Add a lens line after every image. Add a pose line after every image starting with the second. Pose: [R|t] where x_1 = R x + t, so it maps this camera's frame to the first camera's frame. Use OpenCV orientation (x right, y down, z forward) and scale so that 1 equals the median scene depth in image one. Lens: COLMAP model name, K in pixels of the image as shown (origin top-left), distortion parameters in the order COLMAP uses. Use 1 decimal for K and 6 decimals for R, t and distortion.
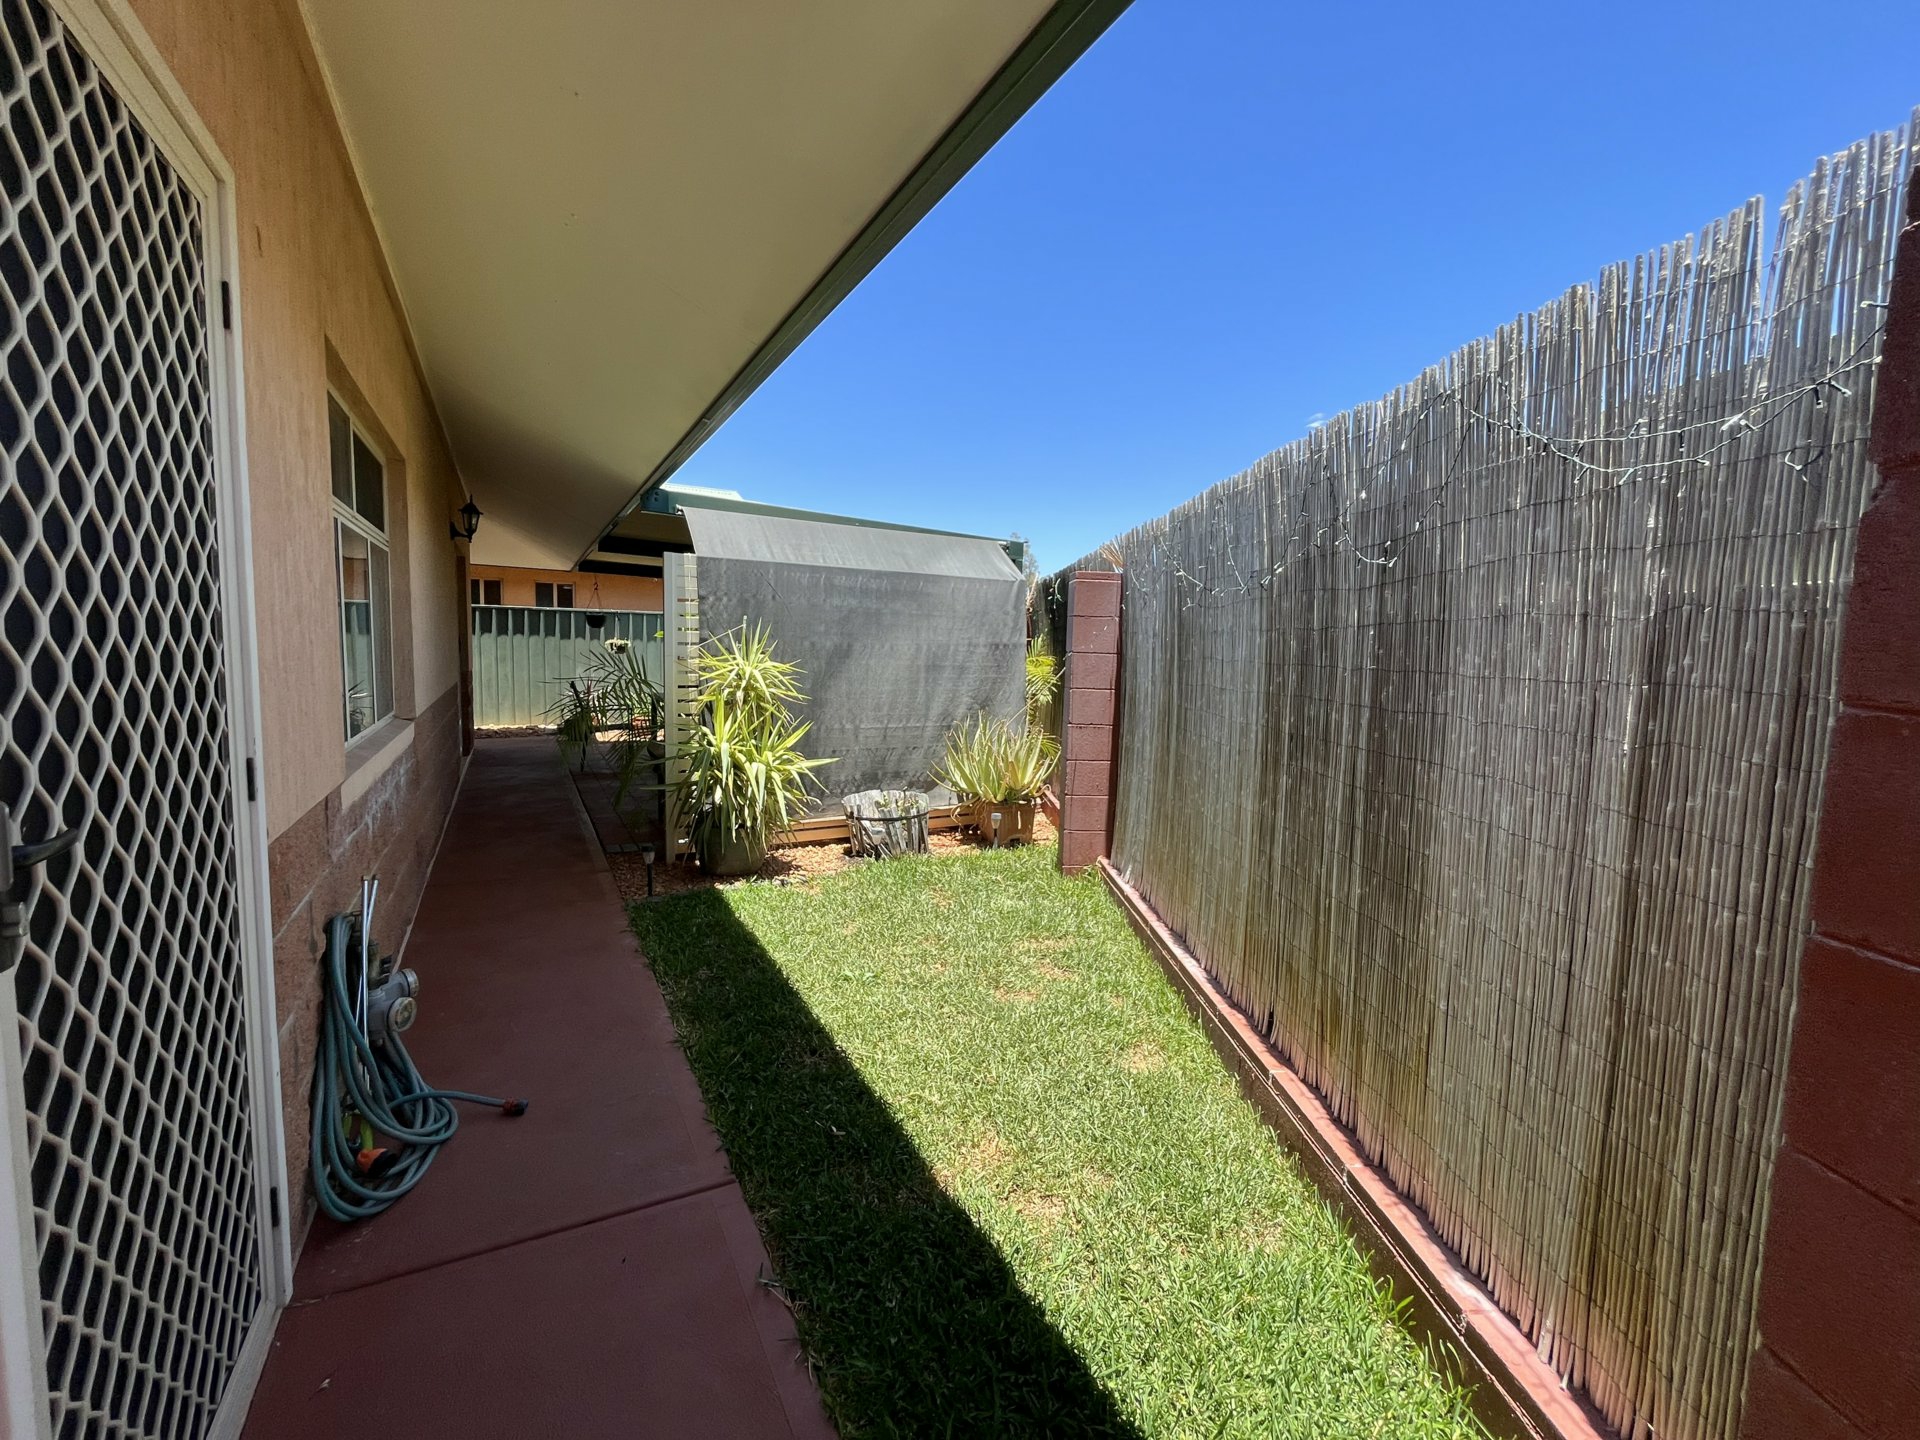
lens RADIAL K [[773.6, 0, 954.3], [0, 773.6, 713.1], [0, 0, 1]] dist [-0.002684, -0.000218]
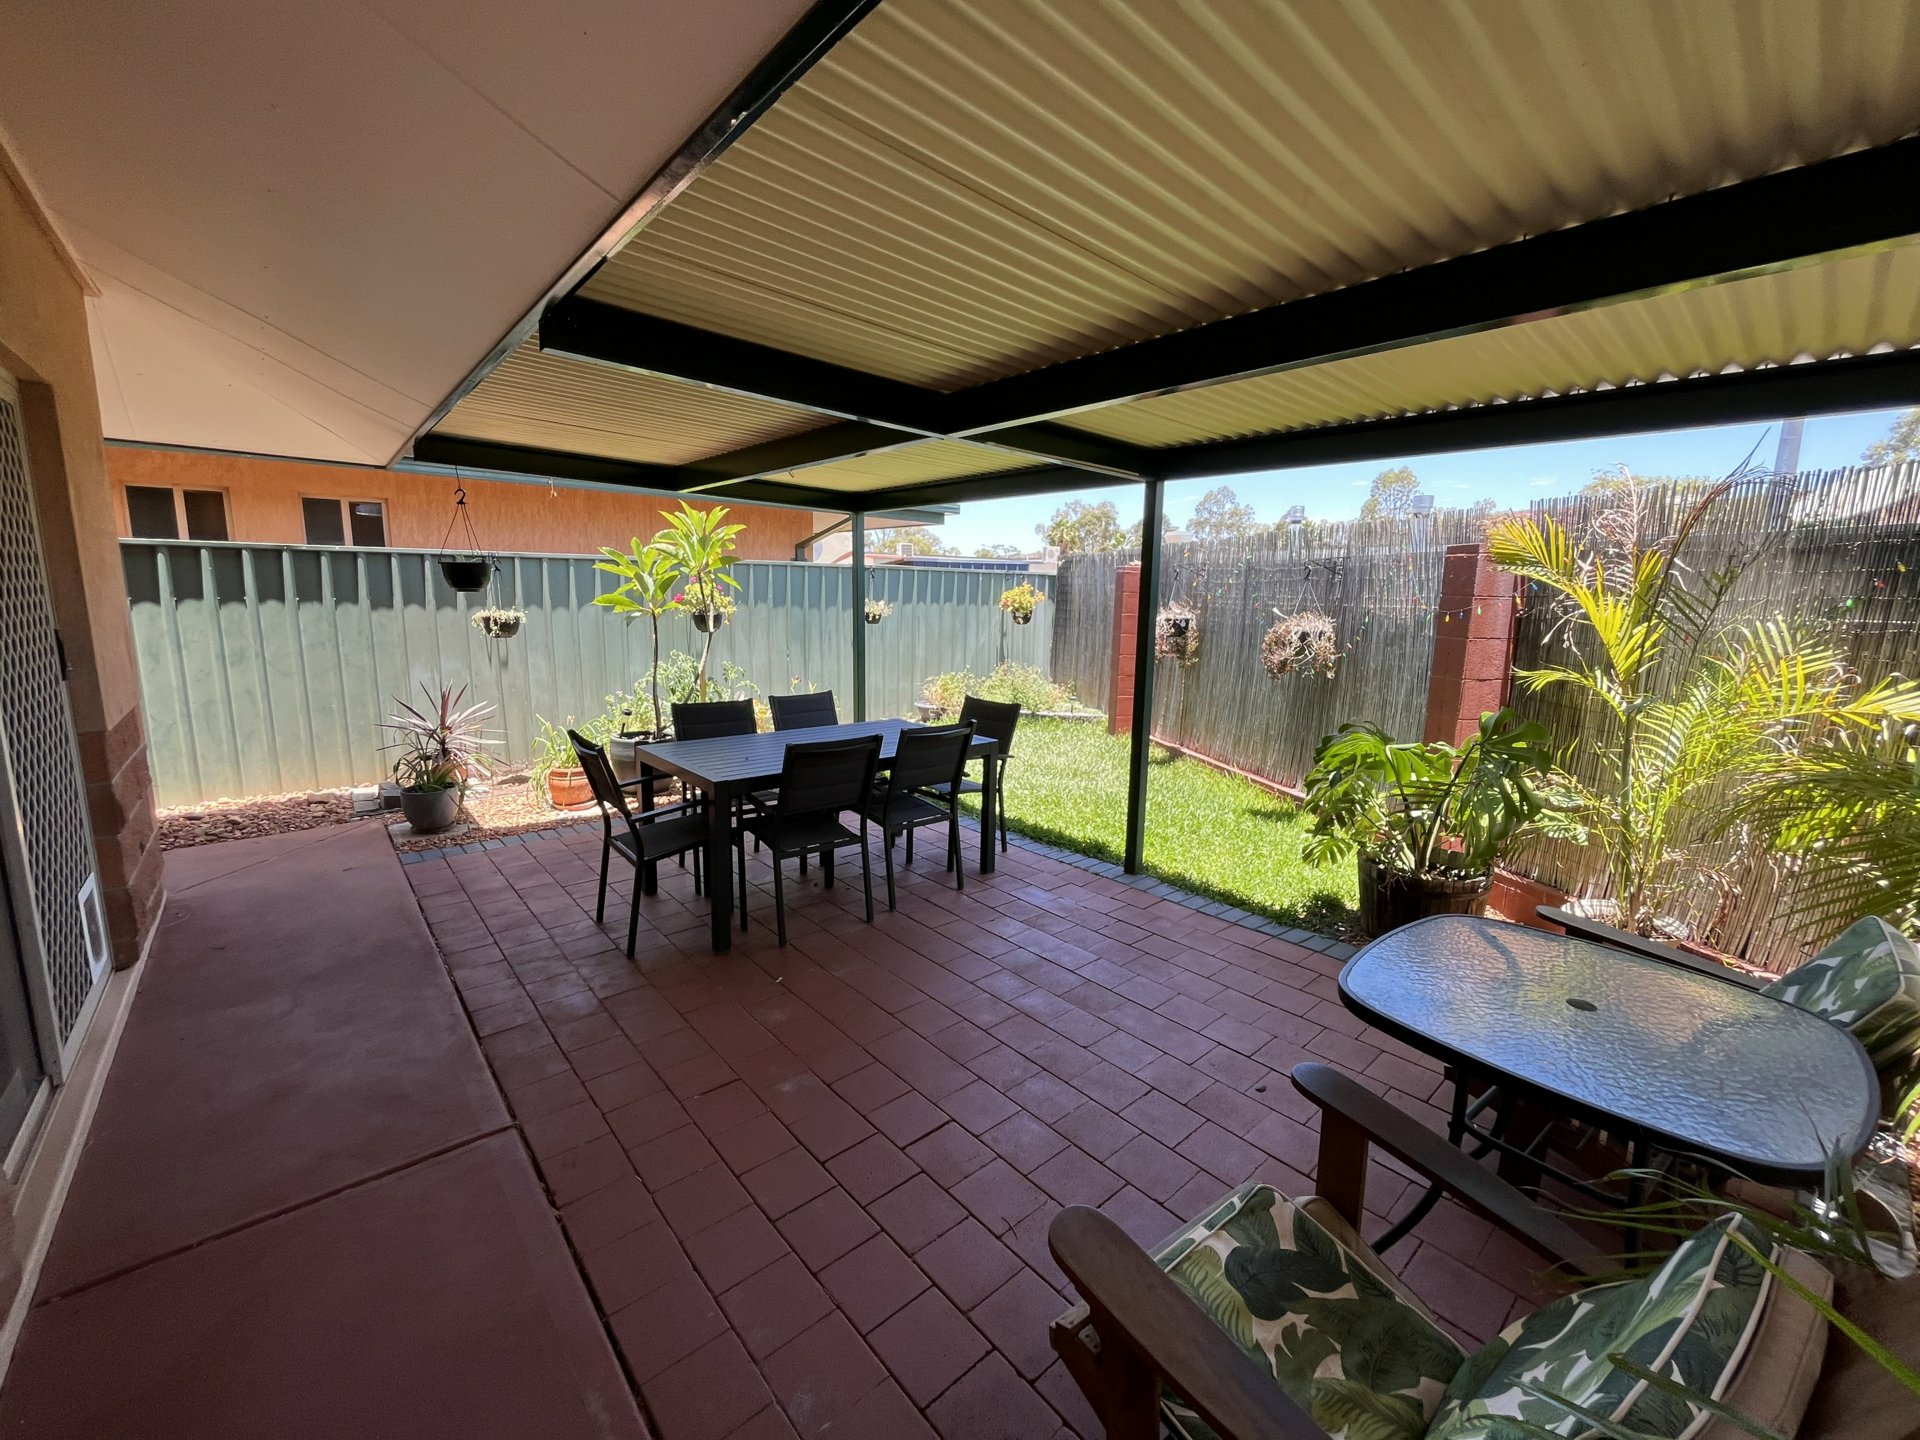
lens RADIAL K [[773.6, 0, 963.4], [0, 773.6, 714.2], [0, 0, 1]] dist [-0.002684, -0.000218]
pose [[0.978333, -0.041768, 0.202780, -0.244064], [0.027342, 0.996926, 0.073427, -0.055305], [-0.205224, -0.066291, 0.976467, 0.439464]]
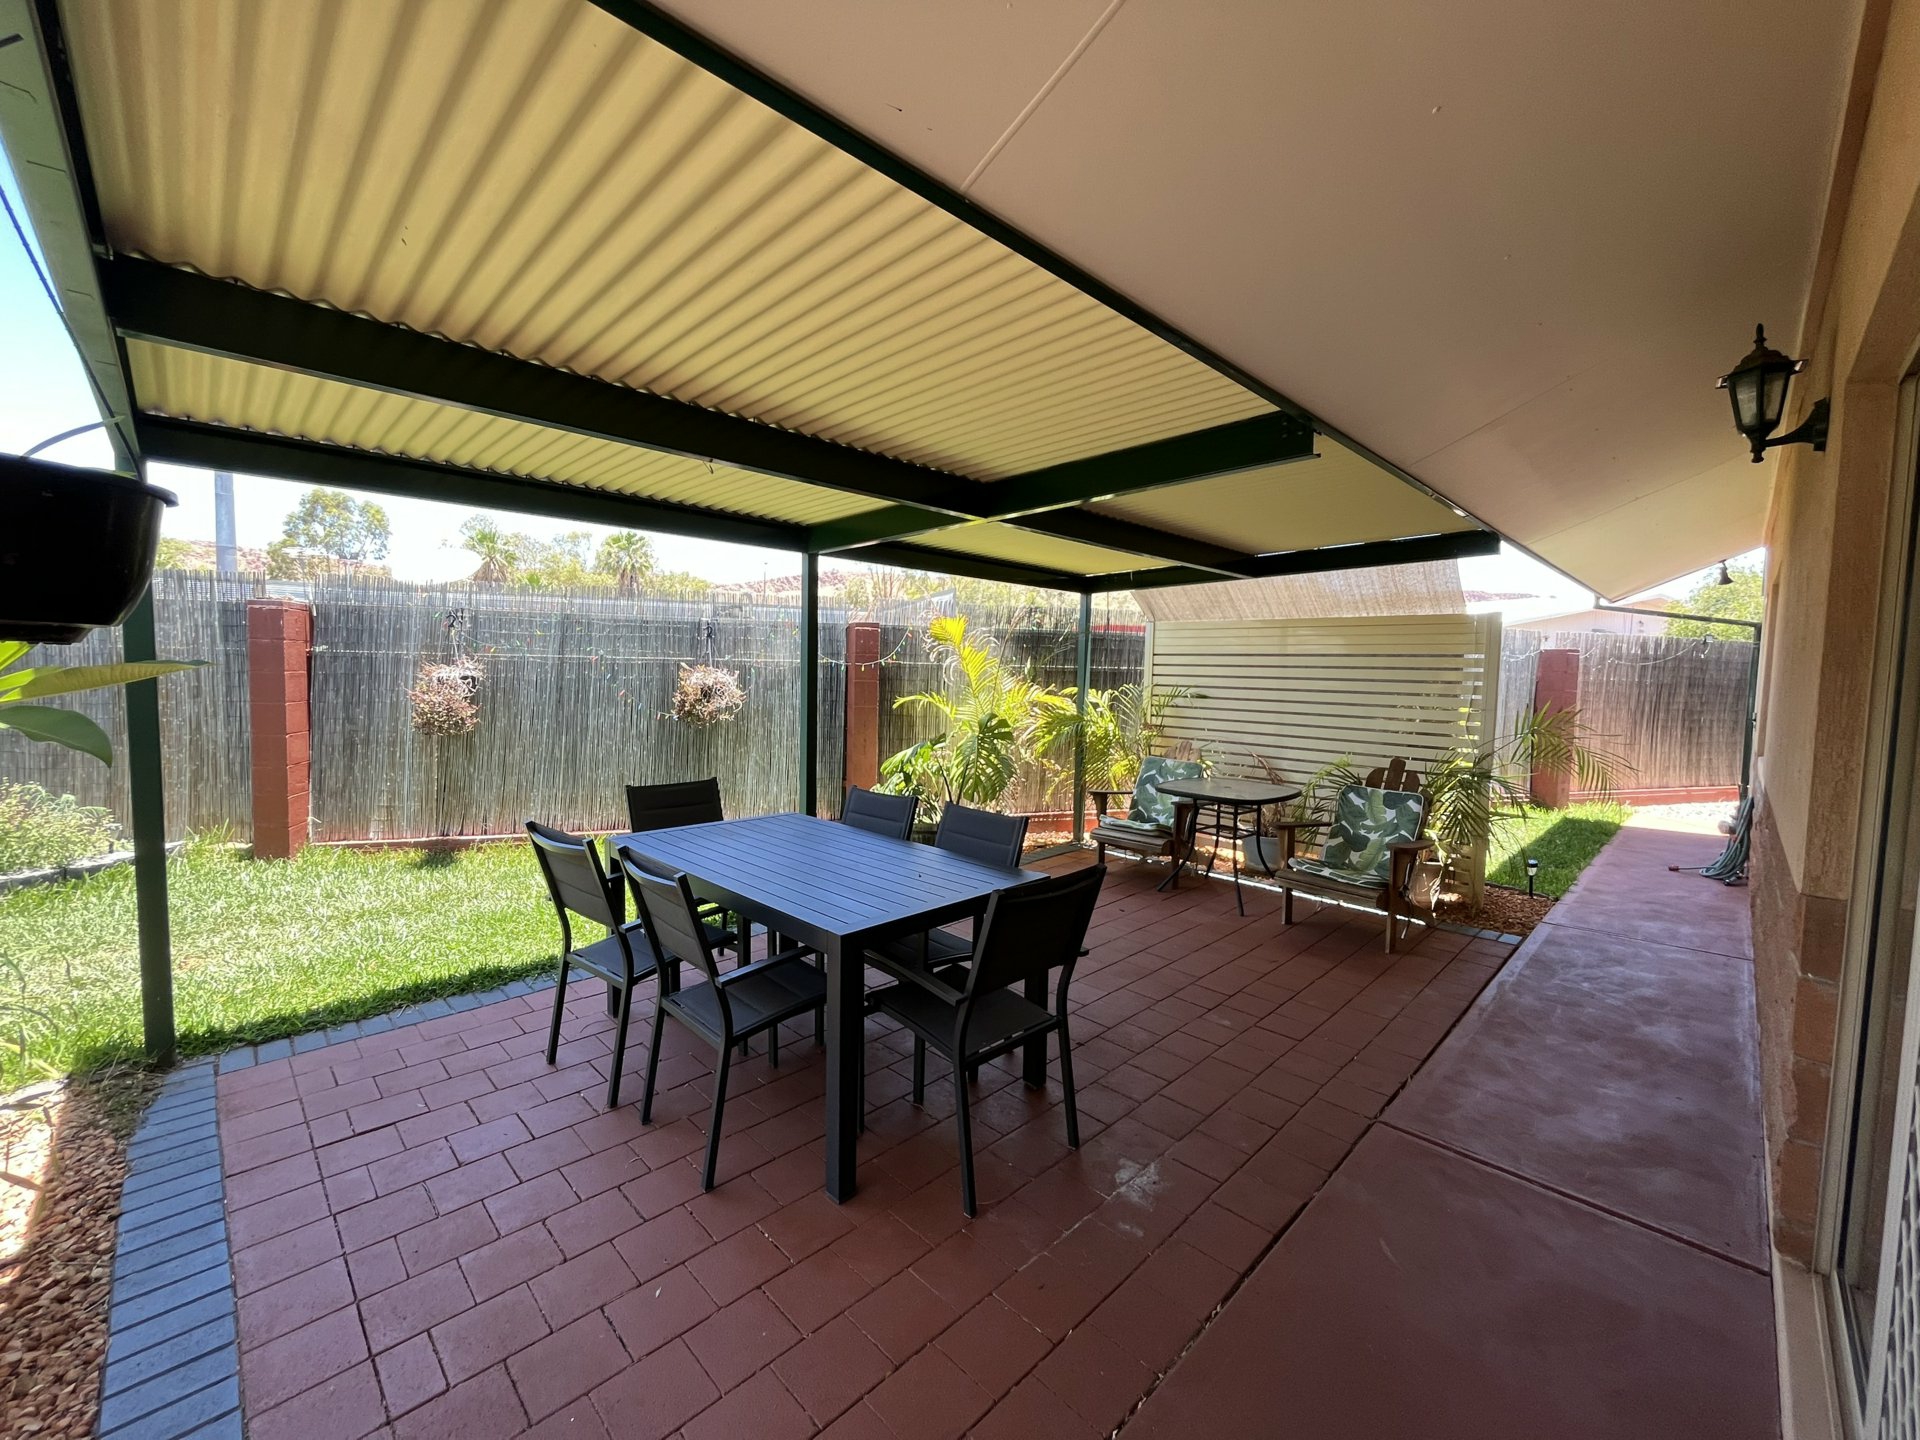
lens RADIAL K [[773.6, 0, 955.7], [0, 773.6, 726.0], [0, 0, 1]] dist [-0.002684, -0.000218]
pose [[-0.242723, -0.088015, 0.966095, -0.578912], [0.067366, 0.991942, 0.107295, -0.086600], [-0.967754, 0.091125, -0.234838, 0.894207]]
